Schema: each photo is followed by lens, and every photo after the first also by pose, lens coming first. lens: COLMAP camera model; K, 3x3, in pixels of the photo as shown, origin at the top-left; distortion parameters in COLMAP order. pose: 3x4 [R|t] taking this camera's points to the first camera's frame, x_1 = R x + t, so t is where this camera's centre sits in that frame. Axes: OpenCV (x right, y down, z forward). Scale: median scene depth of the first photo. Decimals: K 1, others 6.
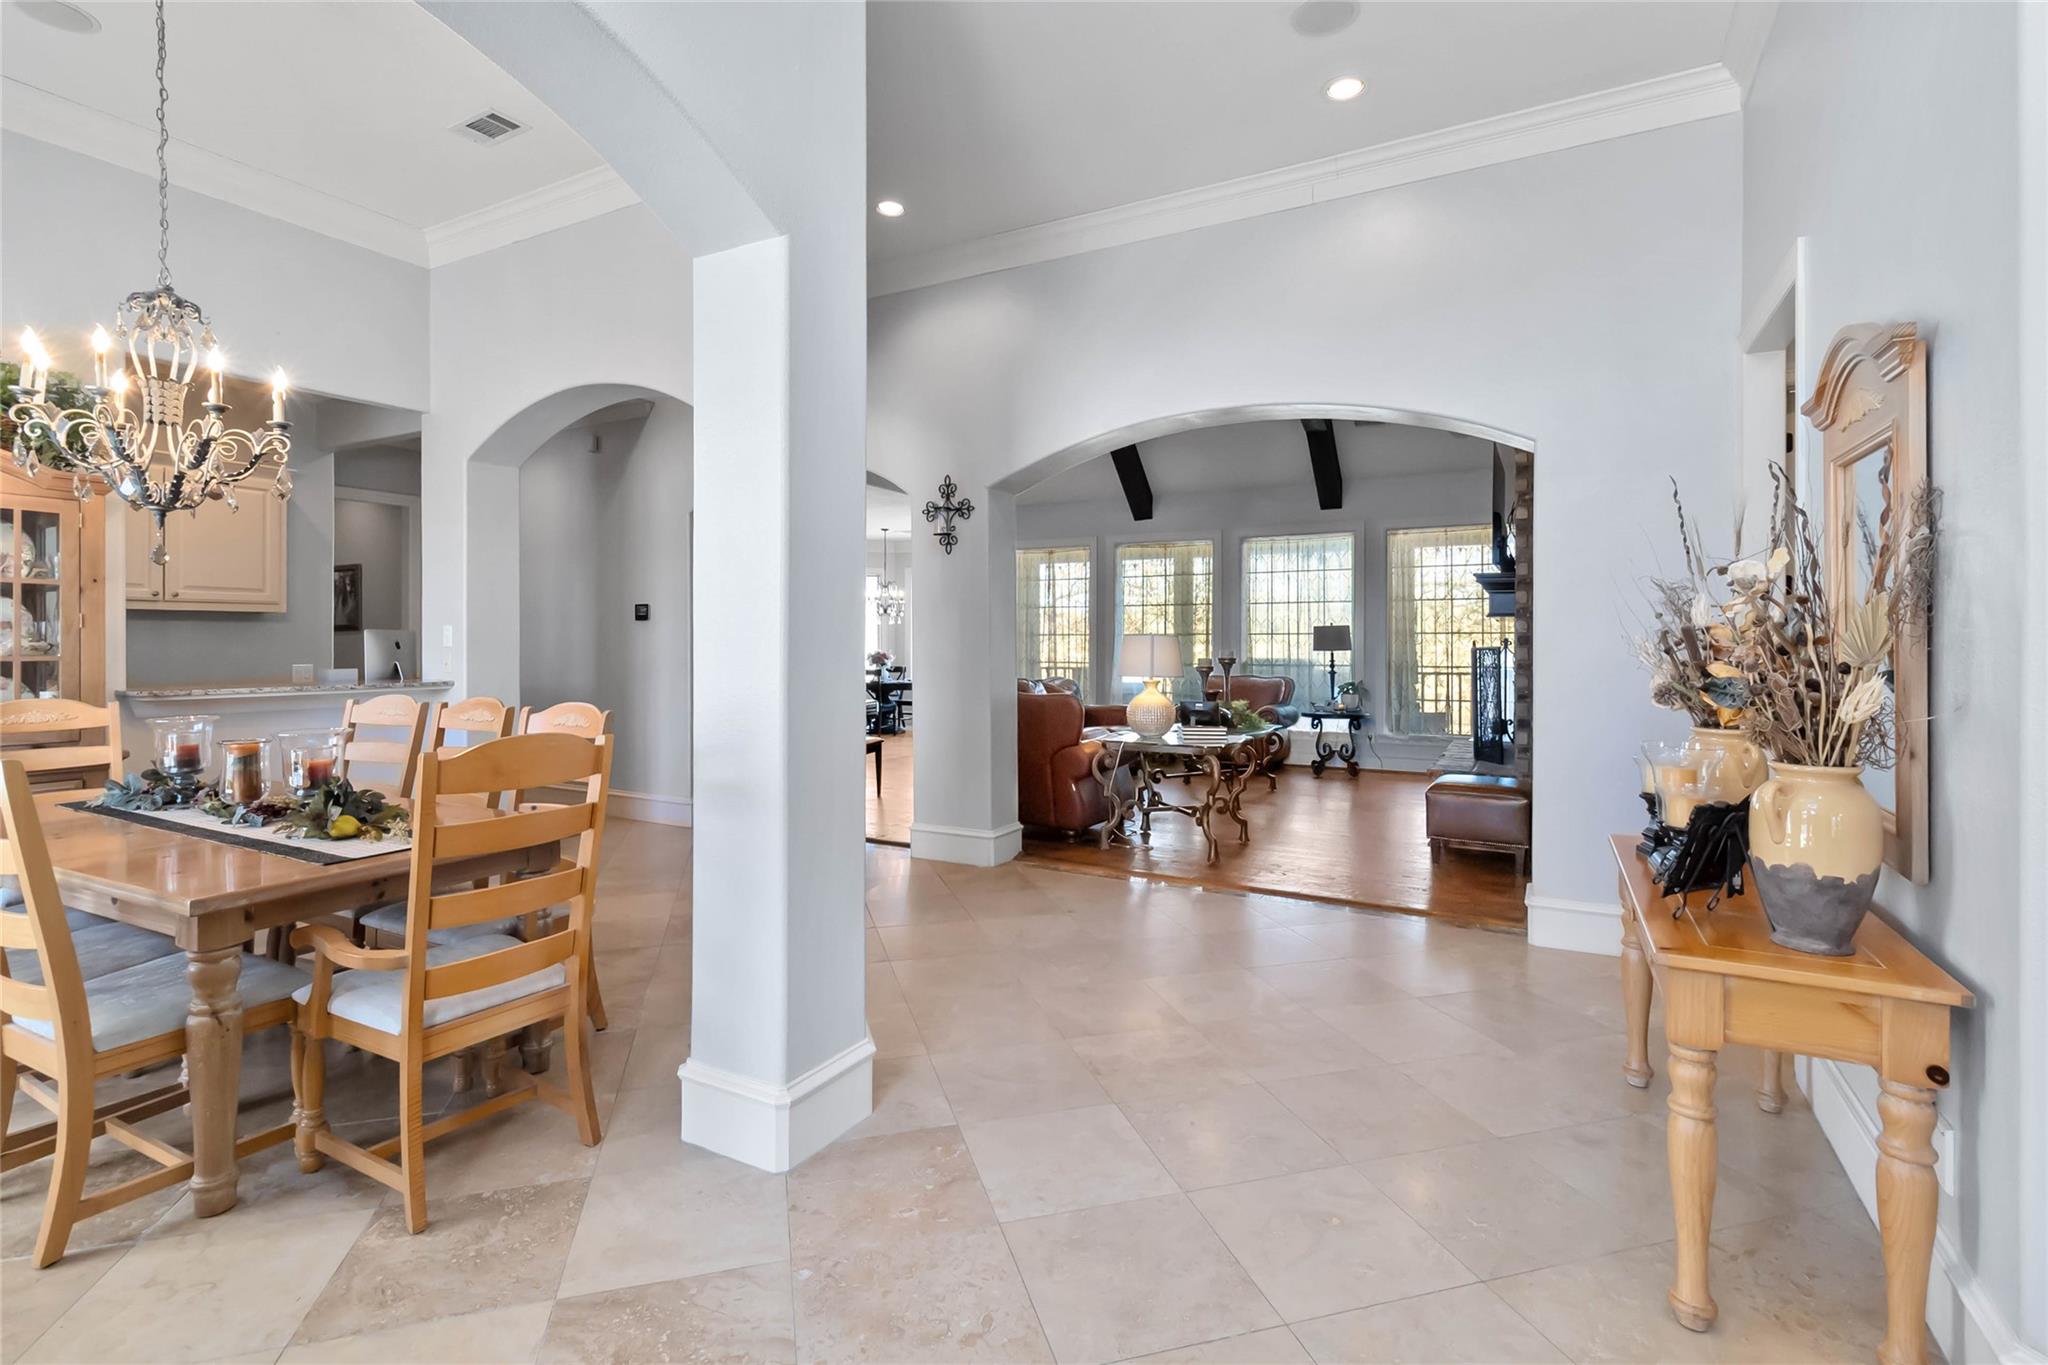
lens RADIAL K [[957.2, 0, 1015.7], [0, 957.2, 649.9], [0, 0, 1]] dist [0.003822, 0.000053]
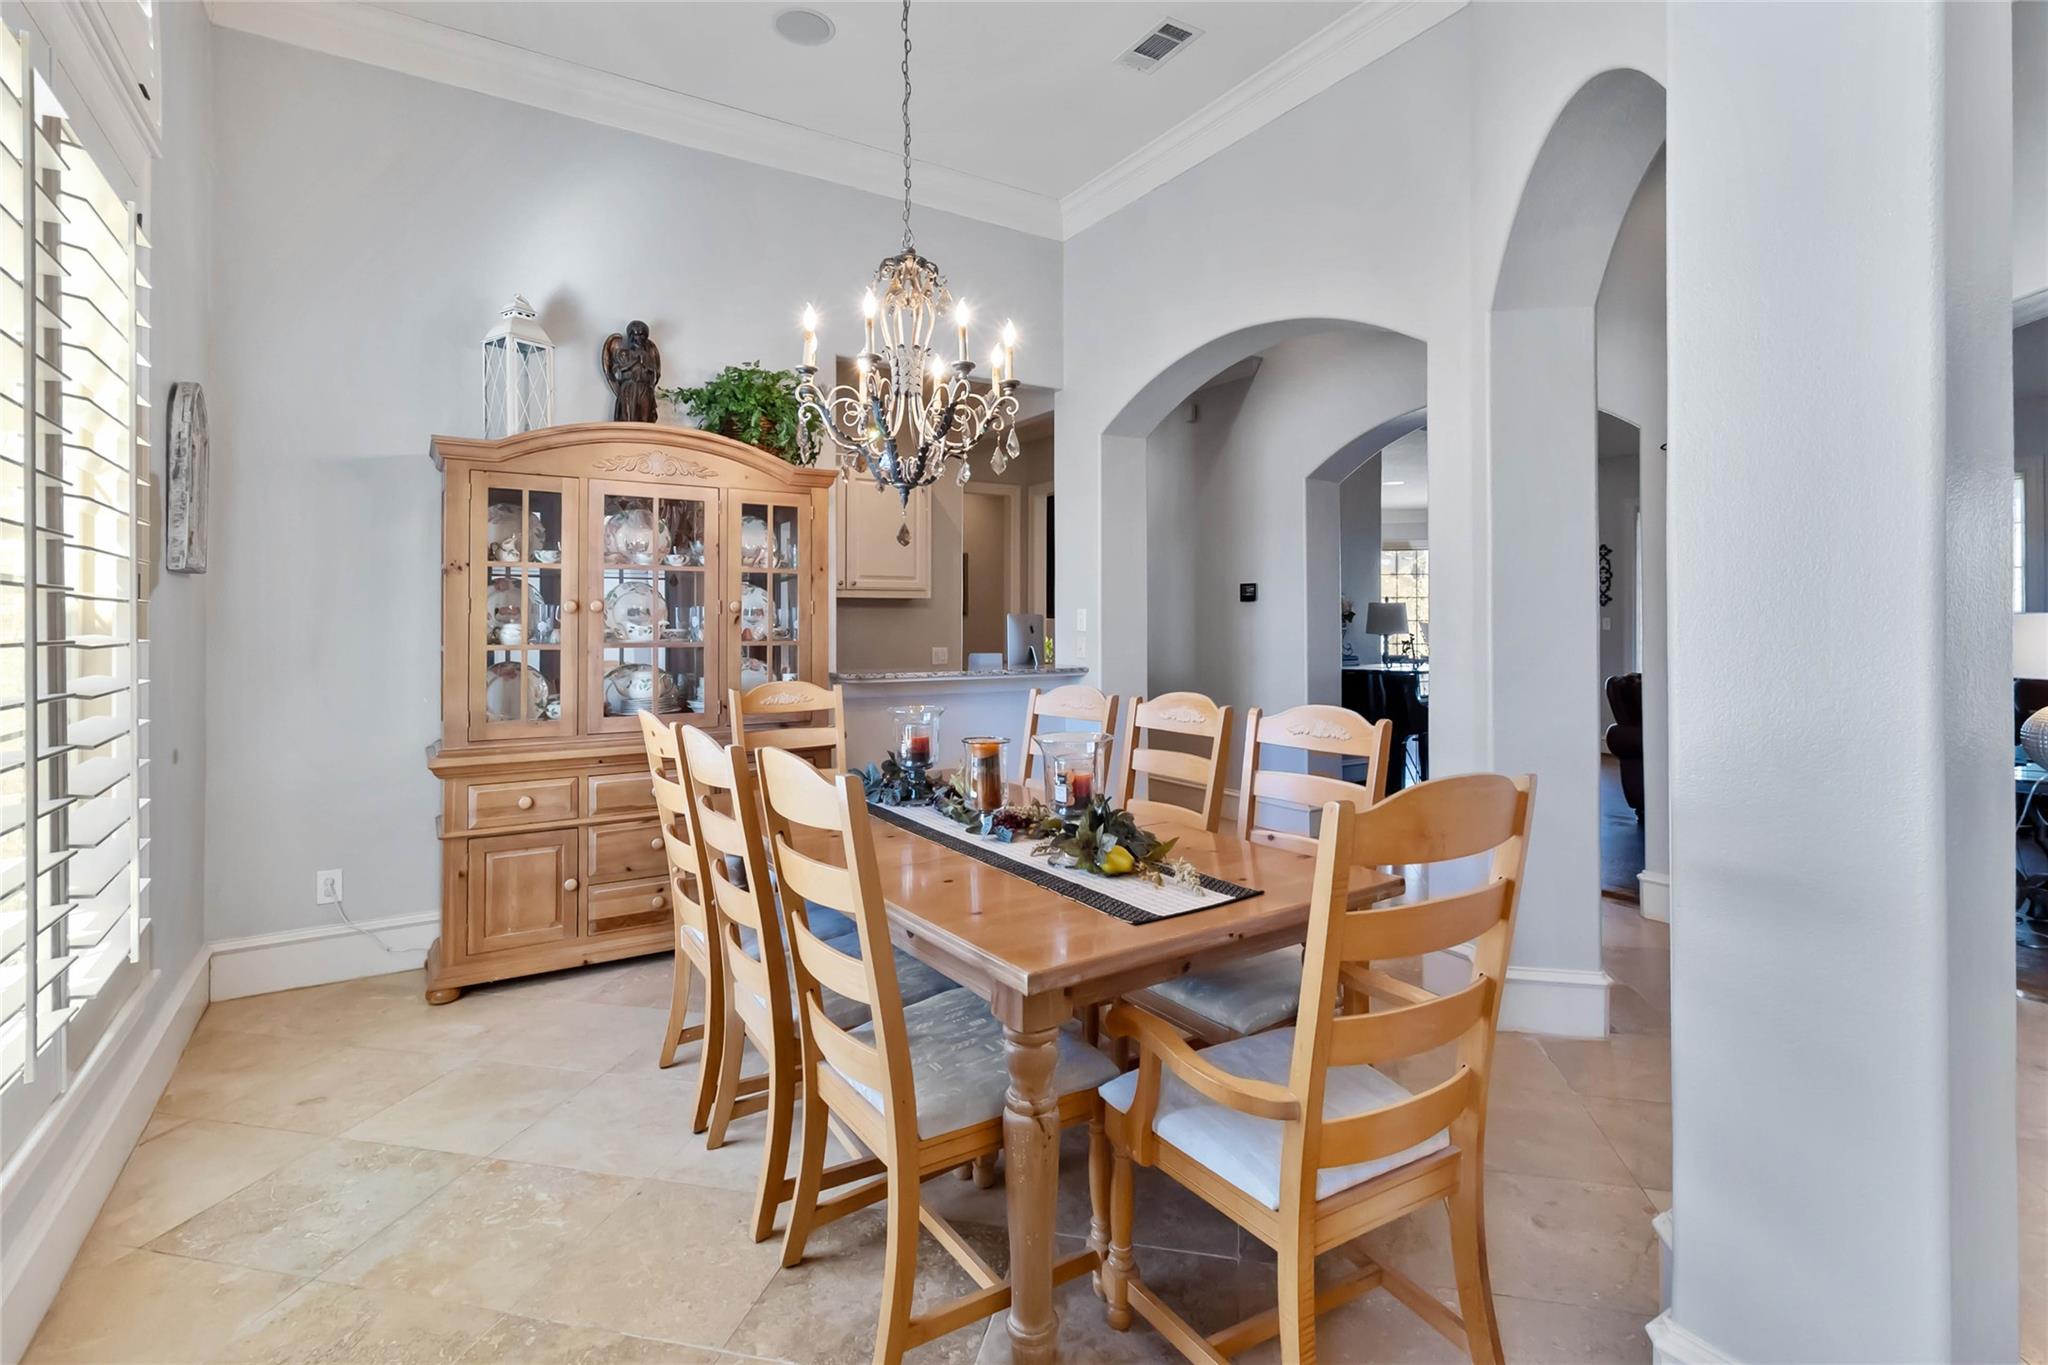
lens RADIAL K [[957.2, 0, 1008.0], [0, 957.2, 626.6], [0, 0, 1]] dist [0.003822, 0.000053]
pose [[0.876415, -0.002307, -0.481551, -0.352782], [-0.000591, 0.999983, -0.005866, -0.004450], [0.481556, 0.005426, 0.876398, 0.230158]]
